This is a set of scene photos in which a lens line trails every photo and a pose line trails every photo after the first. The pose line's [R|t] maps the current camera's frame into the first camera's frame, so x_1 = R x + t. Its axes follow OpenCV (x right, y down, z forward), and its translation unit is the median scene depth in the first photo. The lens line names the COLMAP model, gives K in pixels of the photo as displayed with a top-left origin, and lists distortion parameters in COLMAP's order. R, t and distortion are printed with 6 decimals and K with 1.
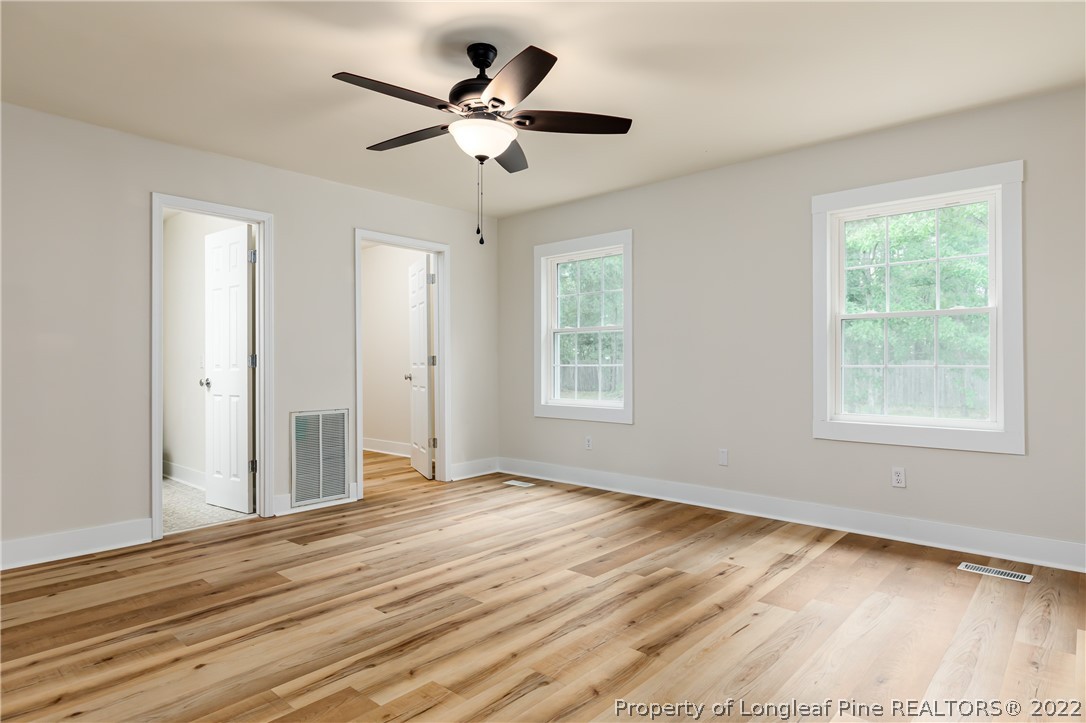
lens RADIAL K [[591.1, 0, 543.0], [0, 591.1, 361.5], [0, 0, 1]] dist [0.002496, -0.000289]
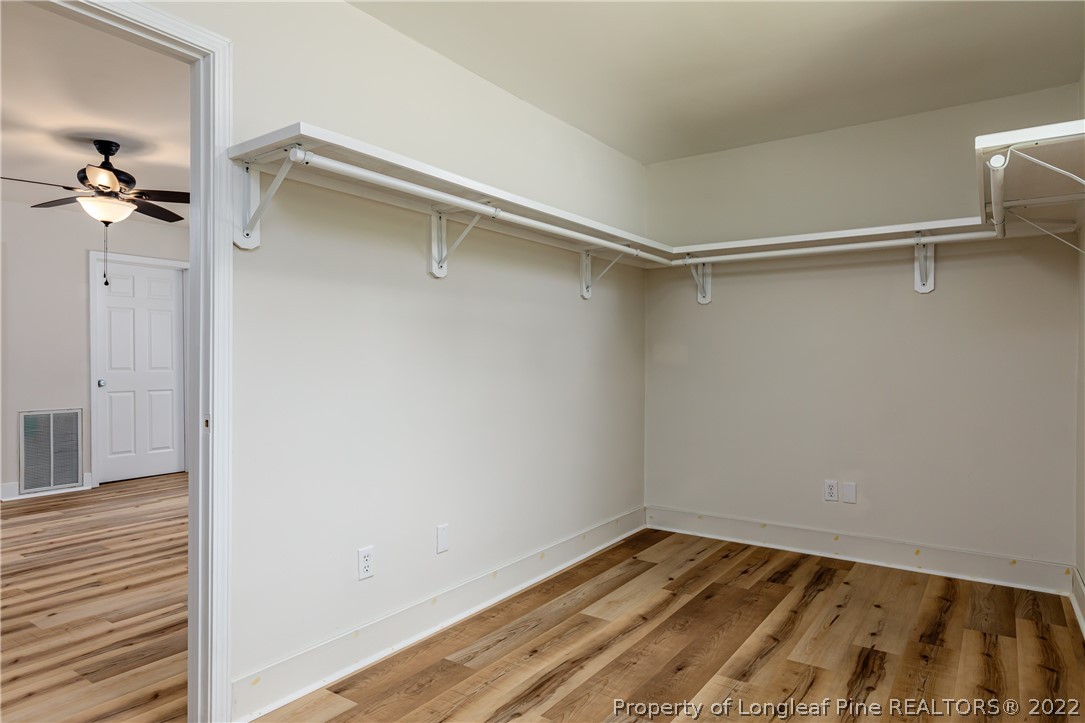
lens RADIAL K [[641.2, 0, 542.3], [0, 641.2, 367.7], [0, 0, 1]] dist [0.004202, 0.002429]
pose [[0.993940, 0.004225, 0.109841, 0.442778], [-0.005436, 0.999928, 0.010727, -0.018316], [-0.109788, -0.011259, 0.993891, -0.352559]]
